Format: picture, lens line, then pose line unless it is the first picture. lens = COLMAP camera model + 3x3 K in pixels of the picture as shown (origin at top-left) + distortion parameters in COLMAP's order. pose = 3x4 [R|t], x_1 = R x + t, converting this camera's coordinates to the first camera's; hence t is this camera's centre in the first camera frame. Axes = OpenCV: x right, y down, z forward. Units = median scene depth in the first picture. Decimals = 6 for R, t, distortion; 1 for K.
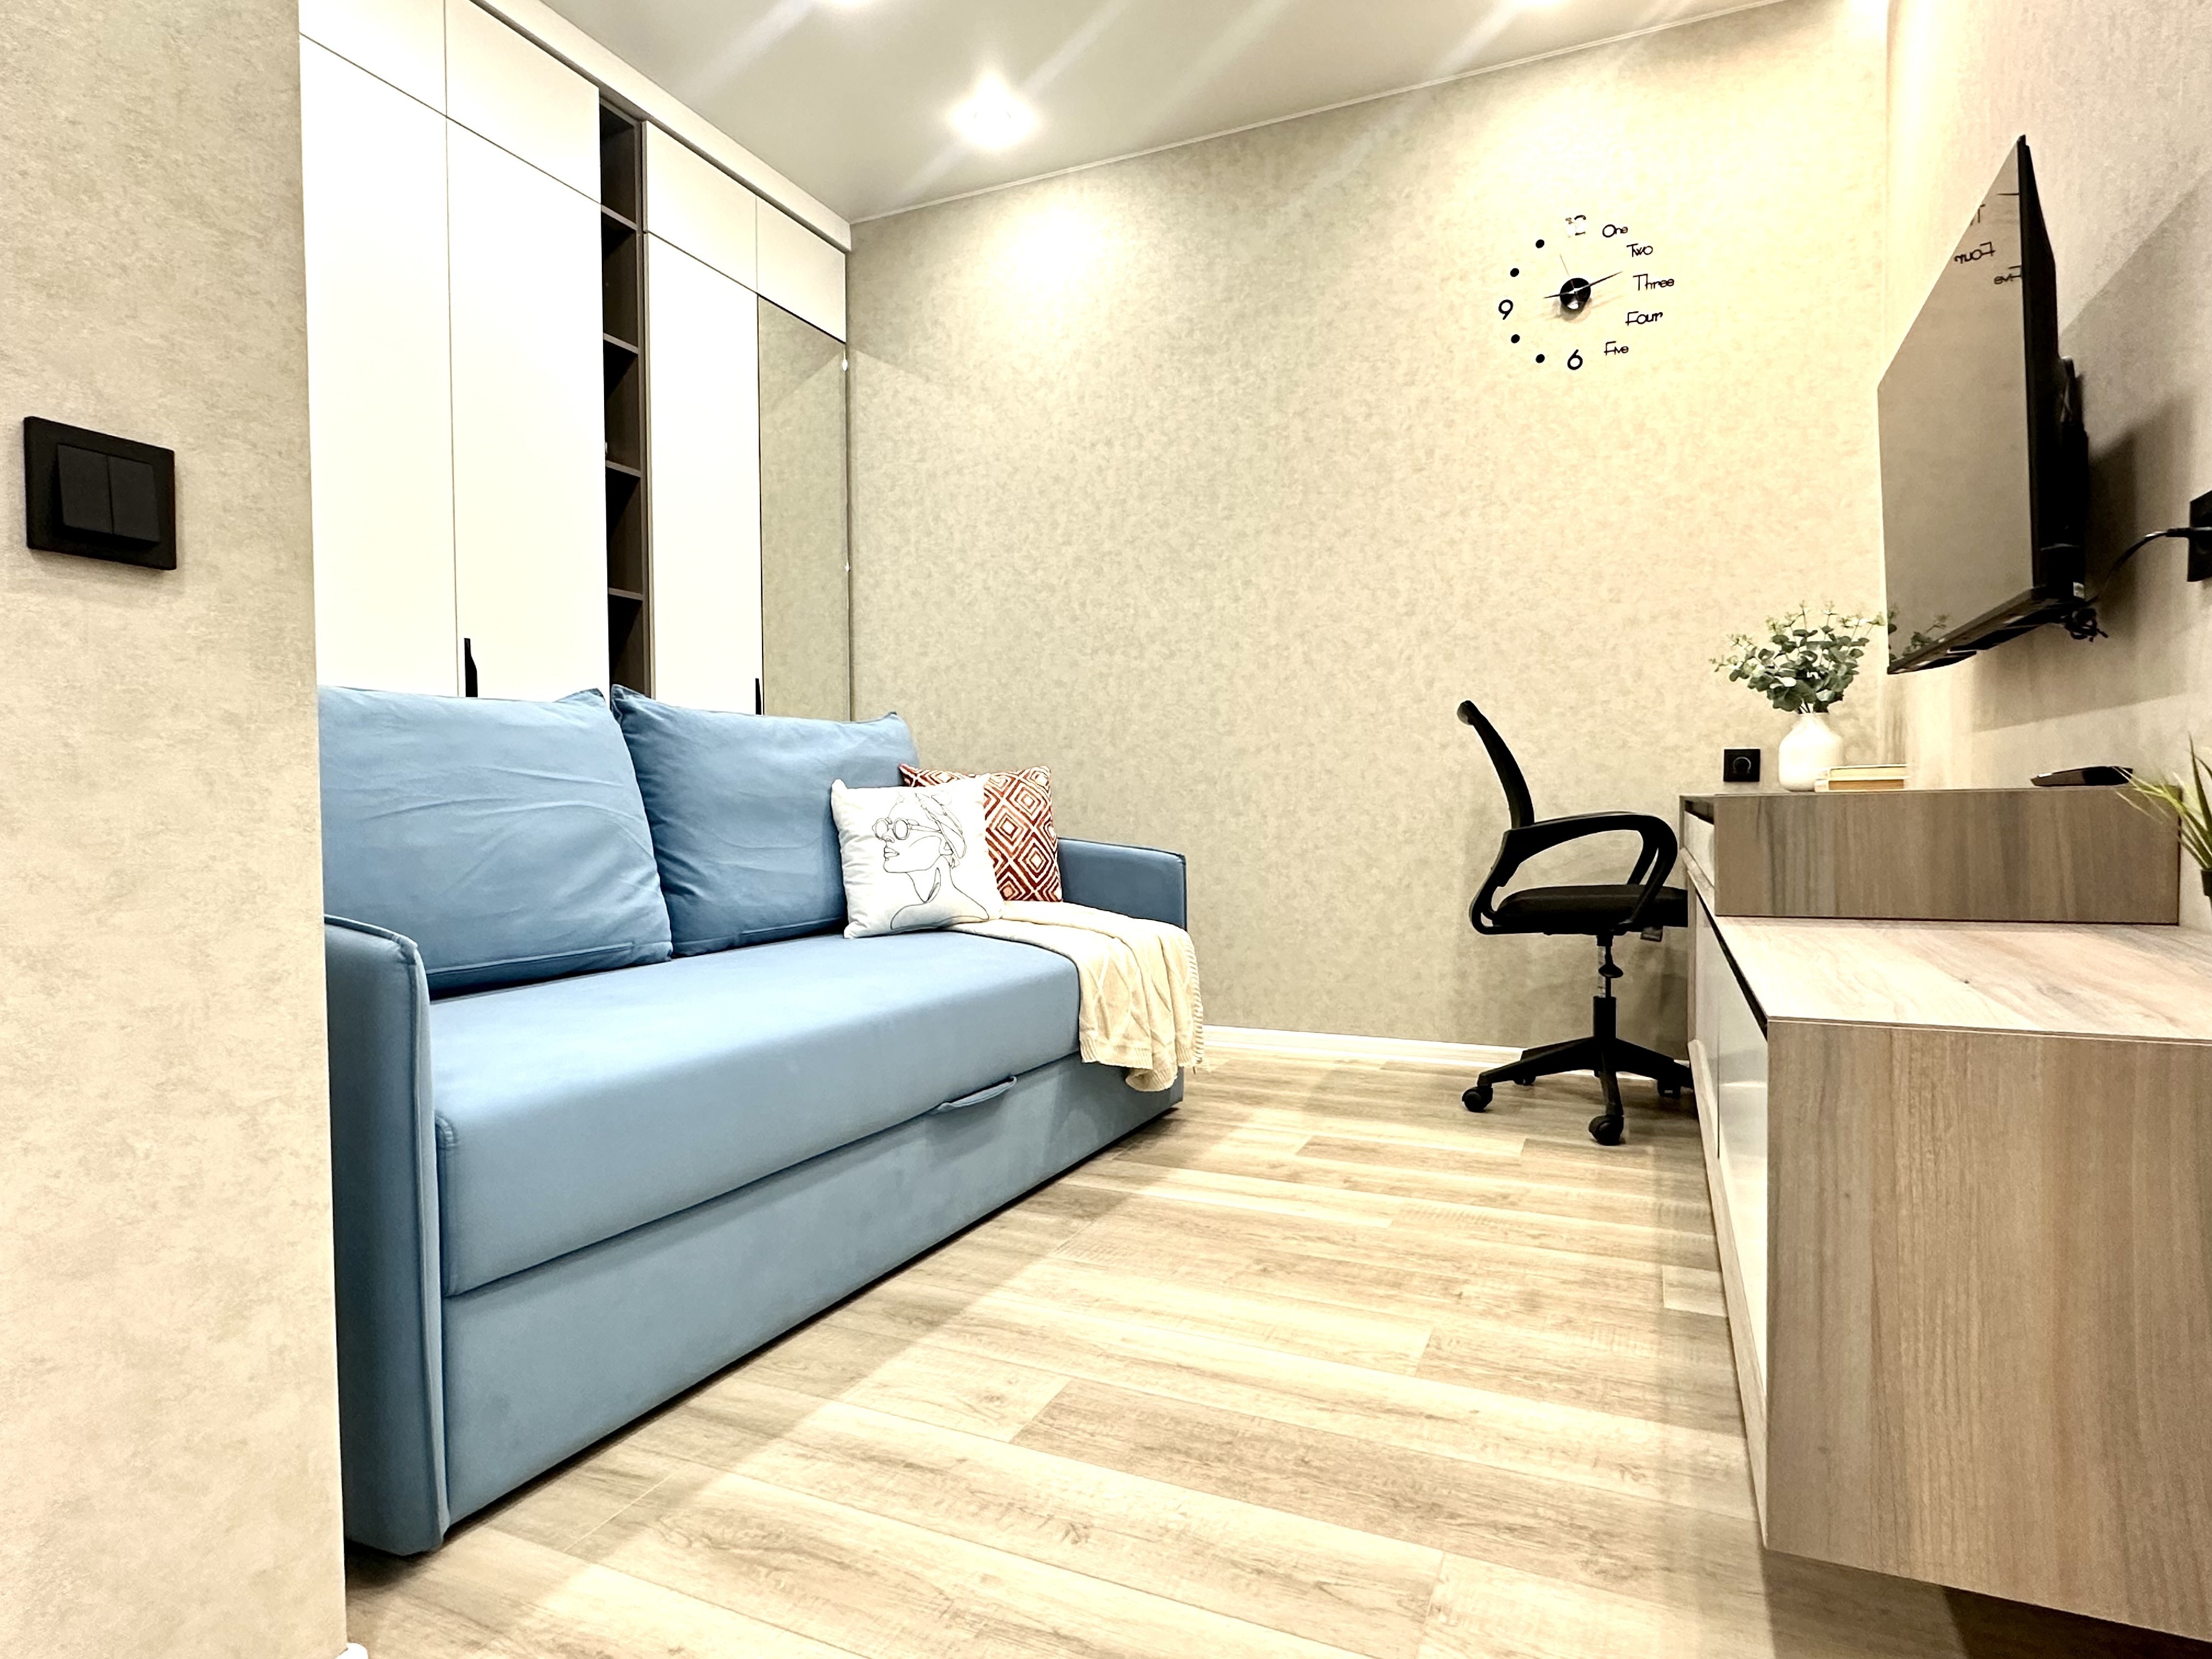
lens RADIAL K [[1216.3, 0, 1106.0], [0, 1216.3, 829.5], [0, 0, 1]] dist [-0.003950, -0.001186]
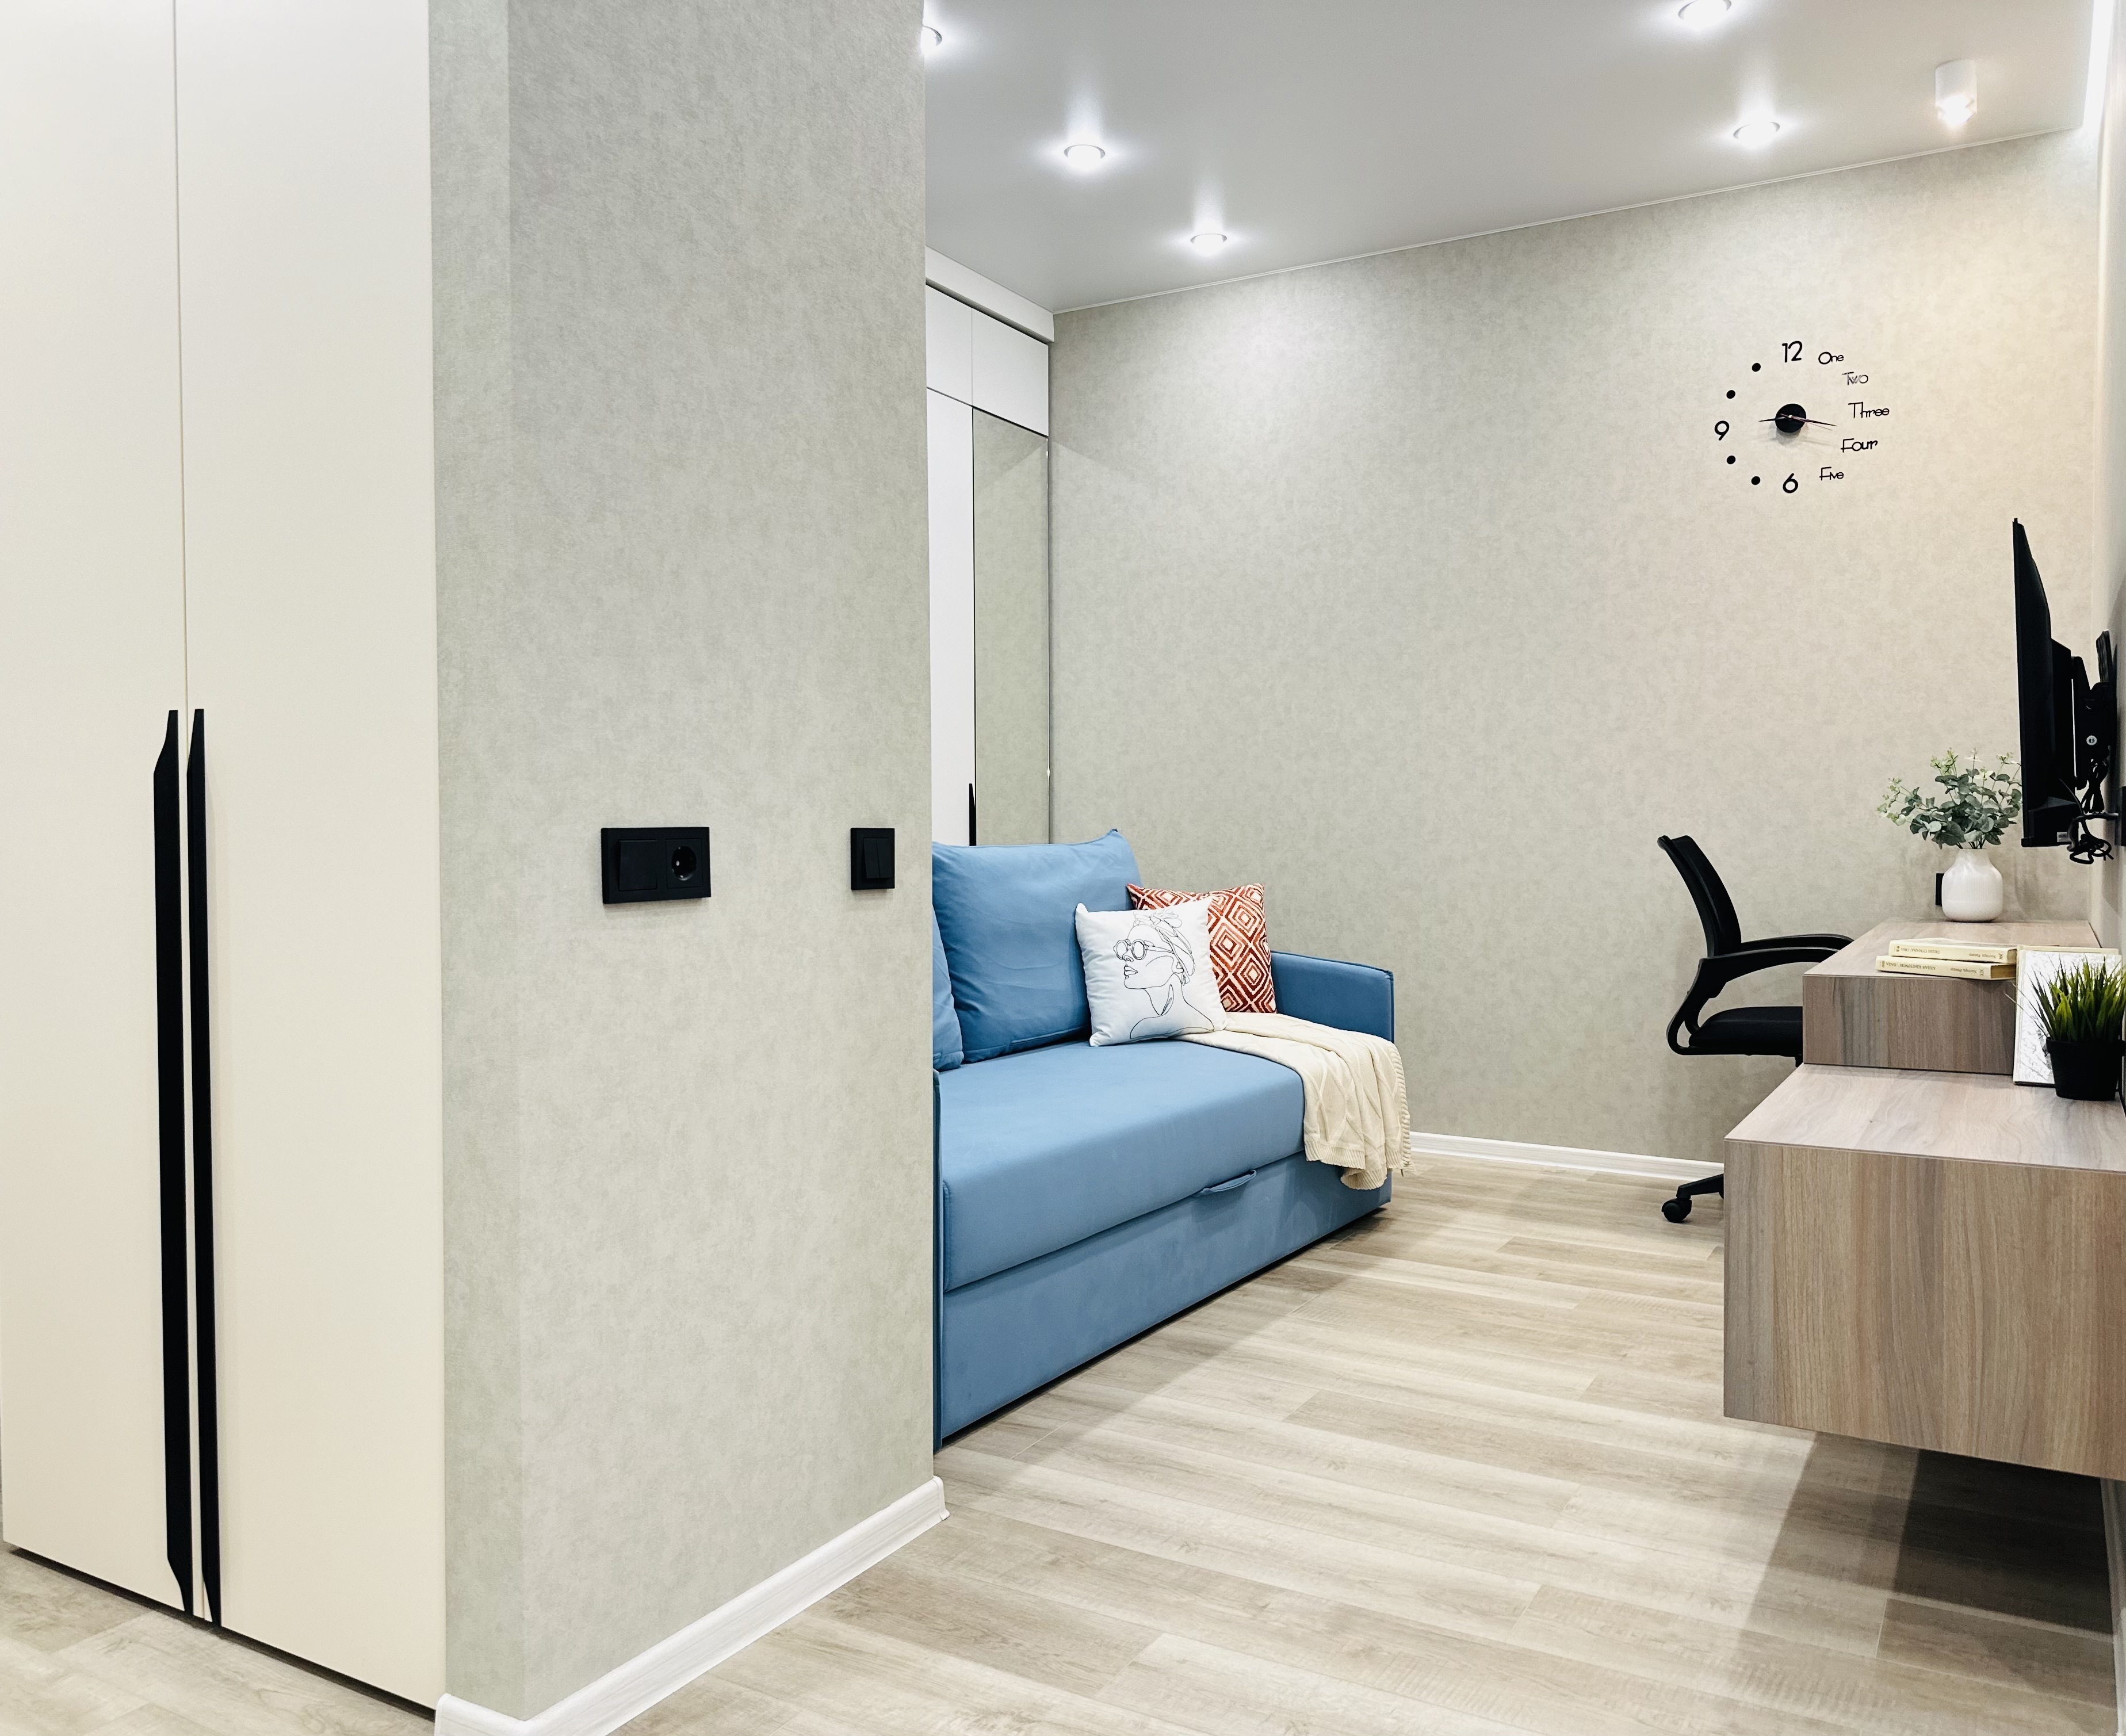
lens RADIAL K [[1625.6, 0, 1117.4], [0, 1625.6, 867.7], [0, 0, 1]] dist [0.210427, -0.480462]
pose [[0.996029, 0.007558, -0.088704, -0.053784], [-0.007212, 0.999965, 0.004224, -0.081463], [0.088733, -0.003567, 0.996049, -0.498846]]
